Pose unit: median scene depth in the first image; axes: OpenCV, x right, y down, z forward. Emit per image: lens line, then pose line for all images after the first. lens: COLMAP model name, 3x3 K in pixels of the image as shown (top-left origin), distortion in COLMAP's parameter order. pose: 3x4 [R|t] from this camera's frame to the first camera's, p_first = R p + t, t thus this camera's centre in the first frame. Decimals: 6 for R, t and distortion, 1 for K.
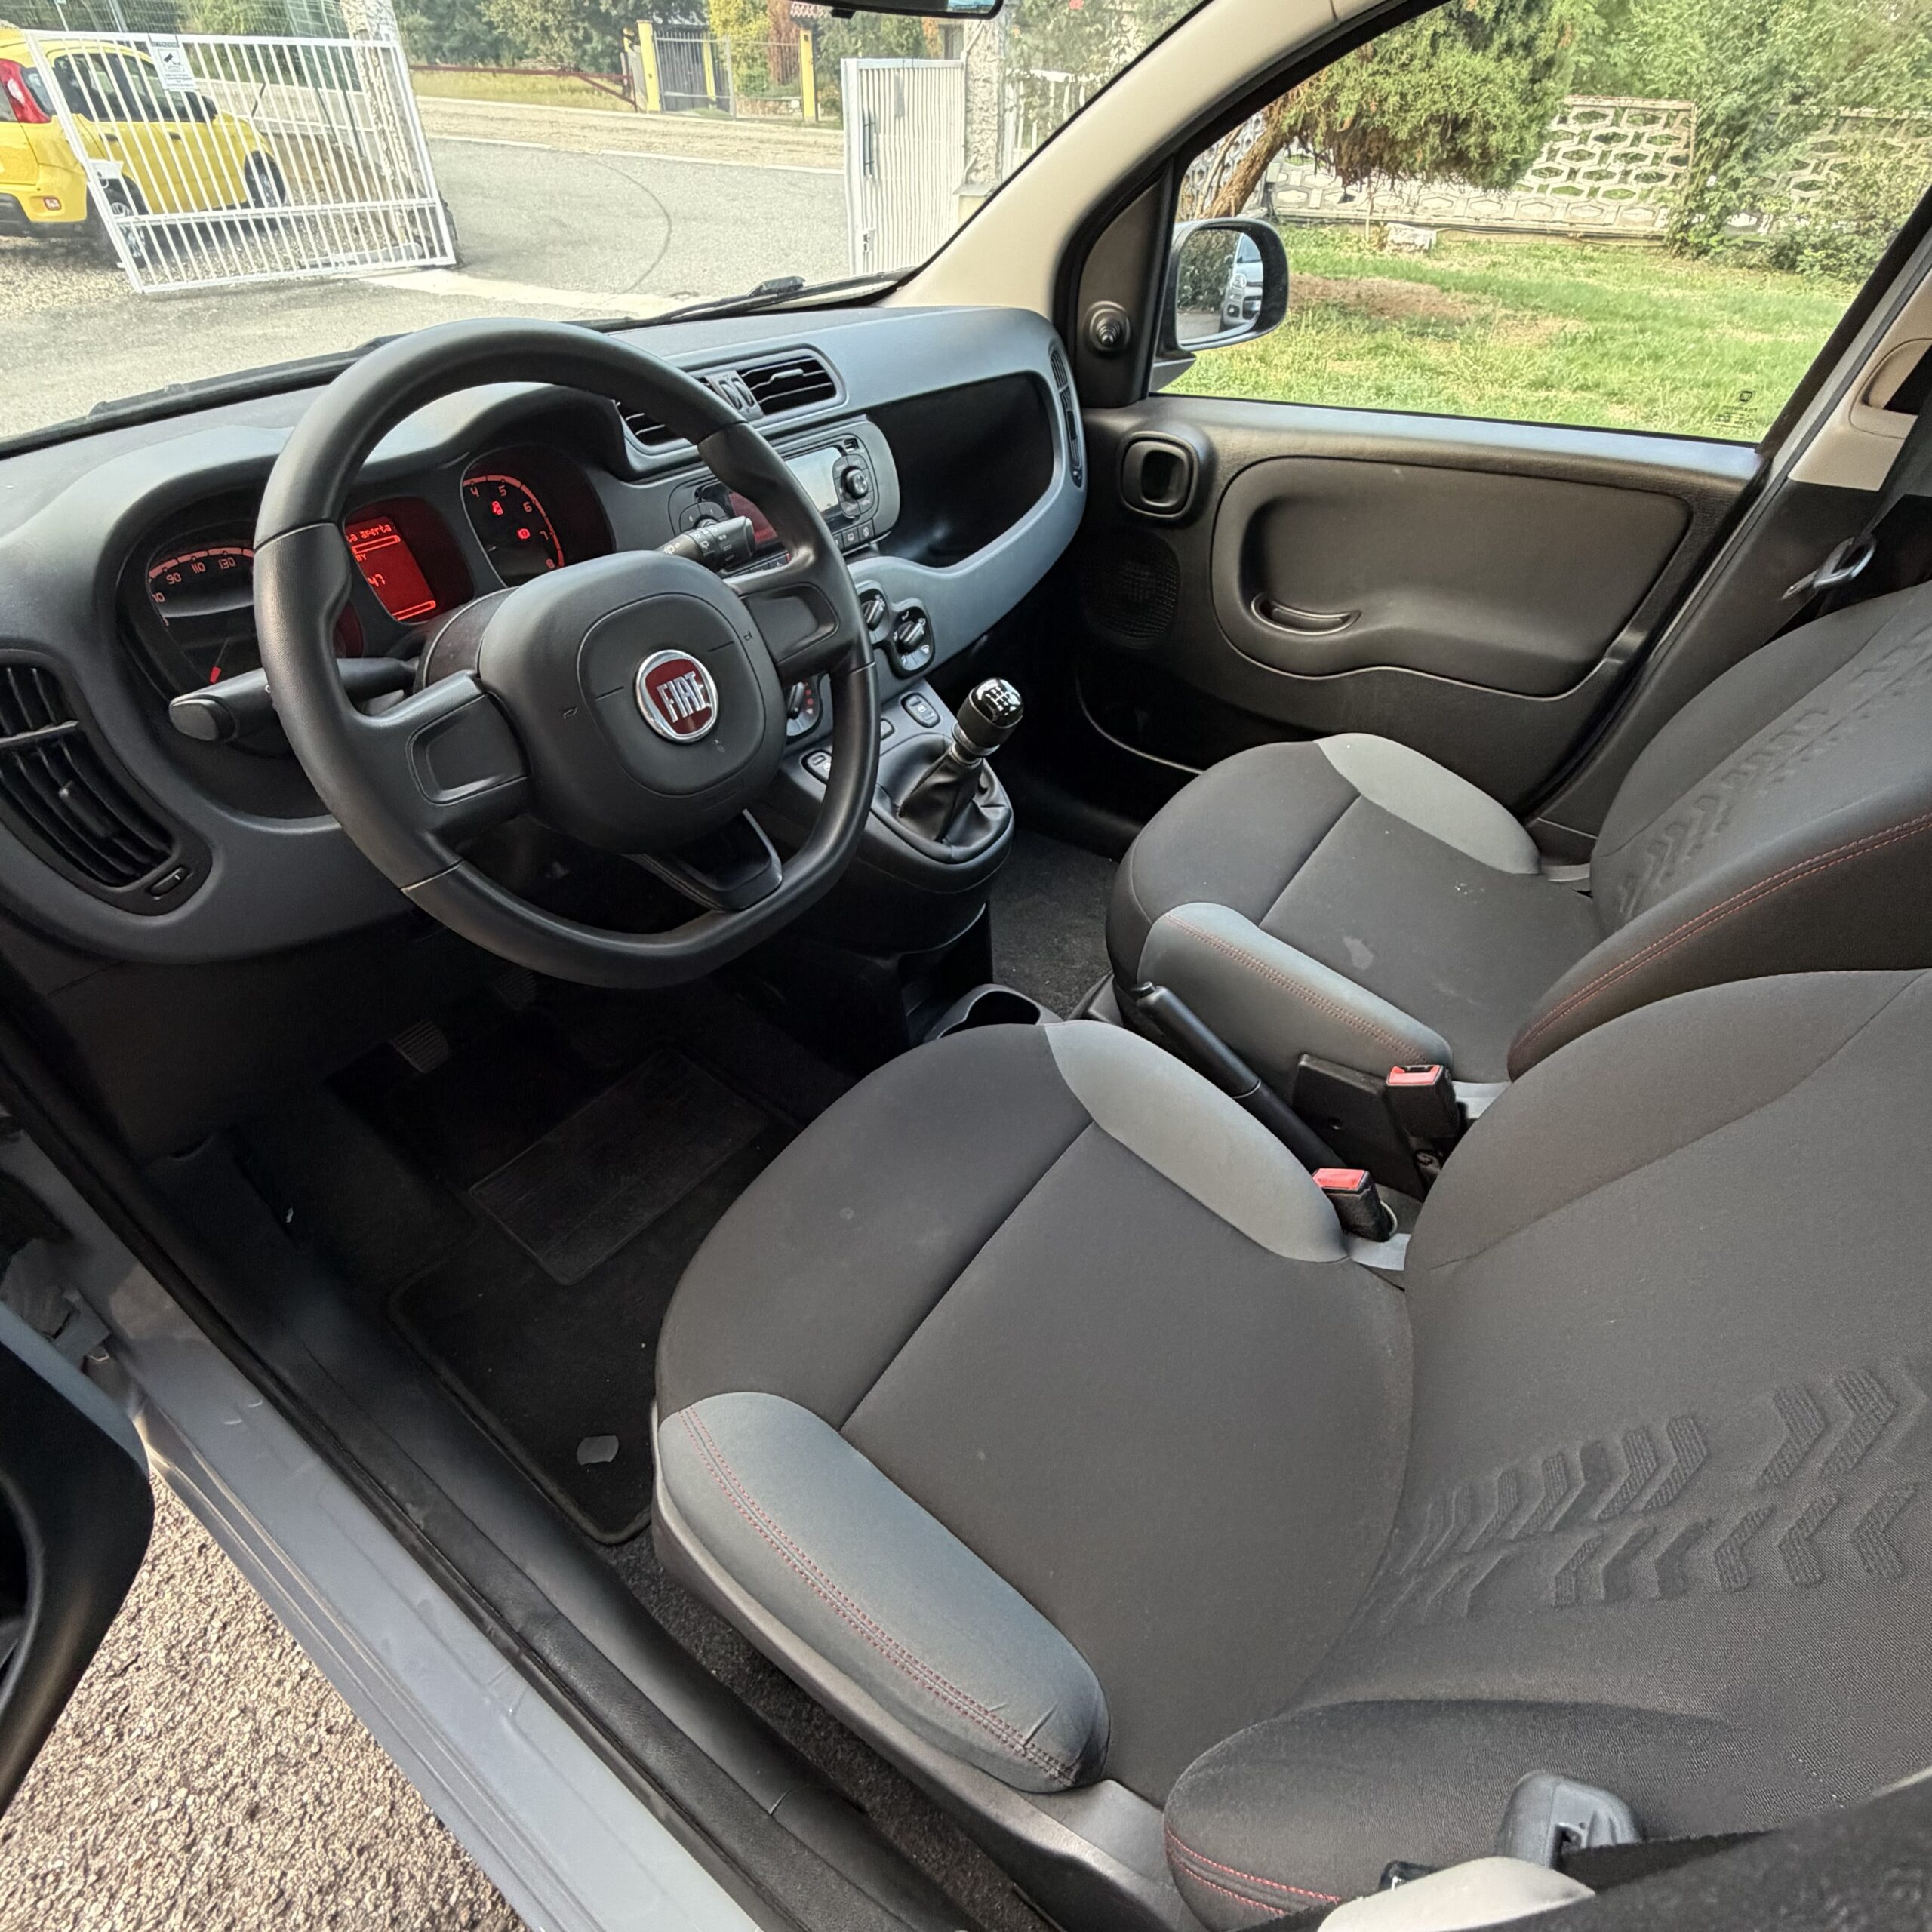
lens RADIAL K [[1055.4, 0, 974.0], [0, 1055.4, 956.7], [0, 0, 1]] dist [-0.001244, -0.001706]
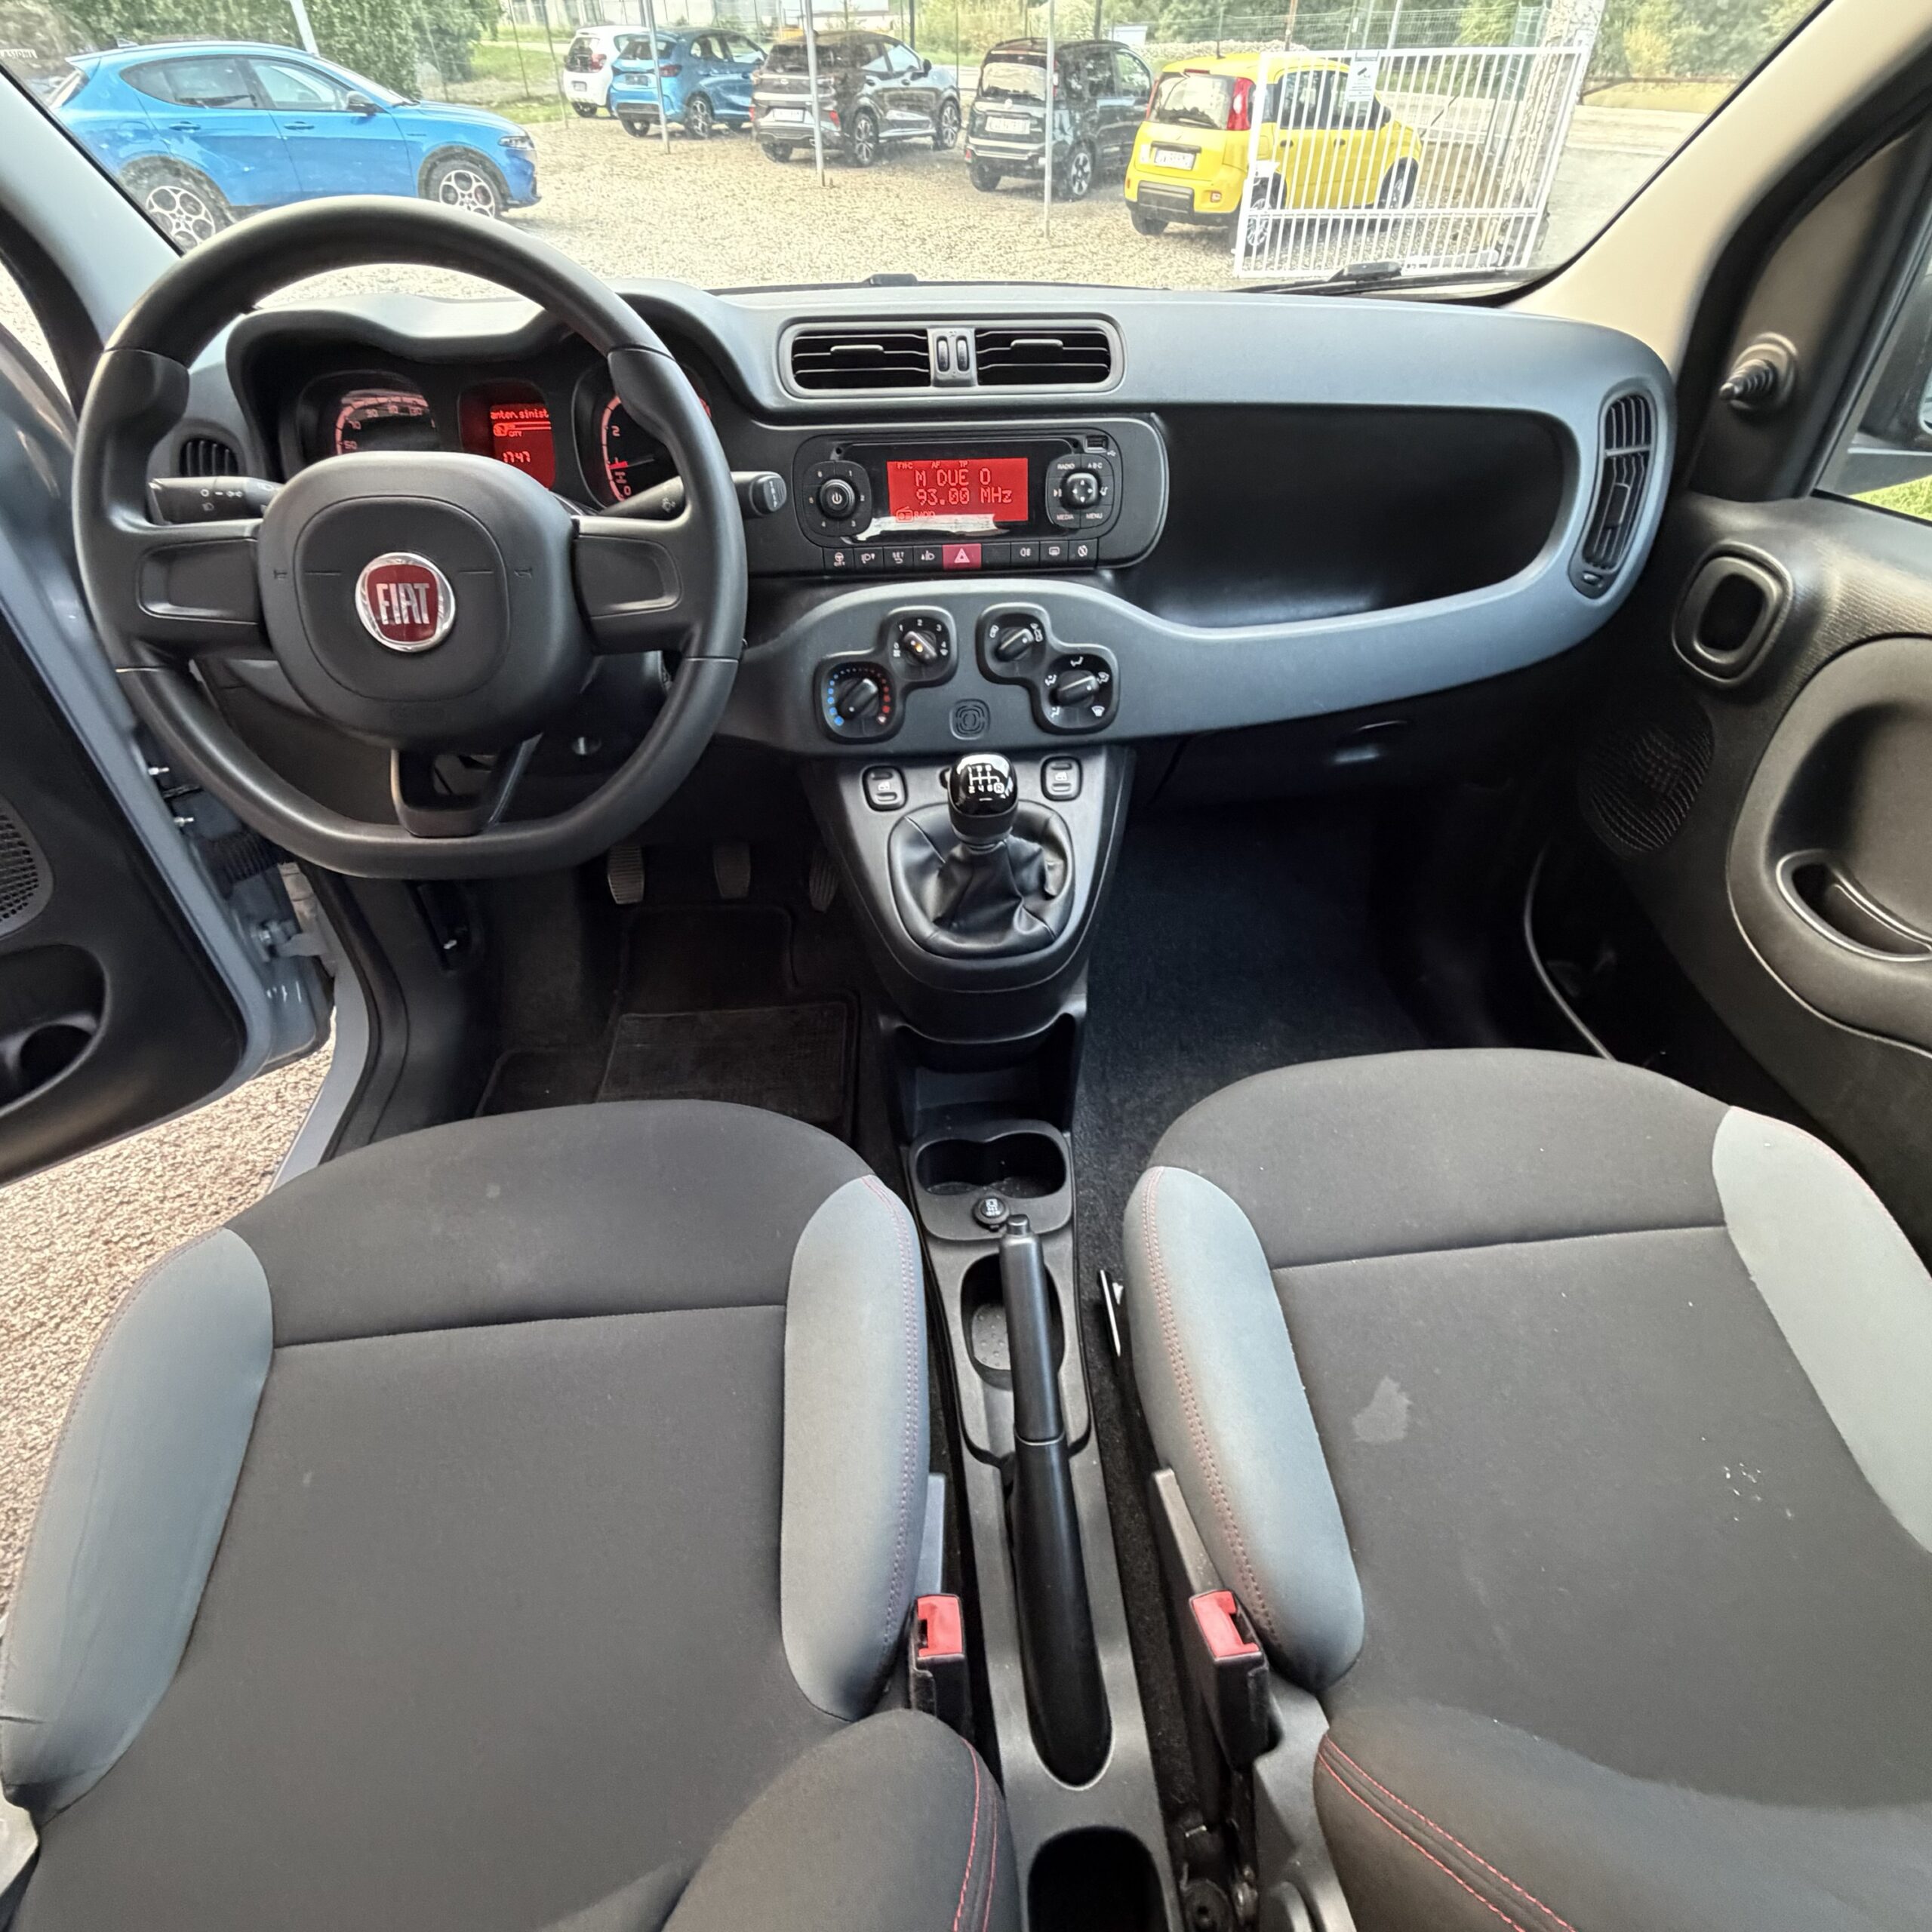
lens RADIAL K [[1034.9, 0, 963.5], [0, 1034.9, 954.3], [0, 0, 1]] dist [-0.000331, 0.001128]
pose [[0.645123, 0.473367, -0.599784, 0.353464], [-0.475575, 0.863152, 0.169699, -0.172082], [0.598035, 0.175765, 0.781960, 0.286640]]
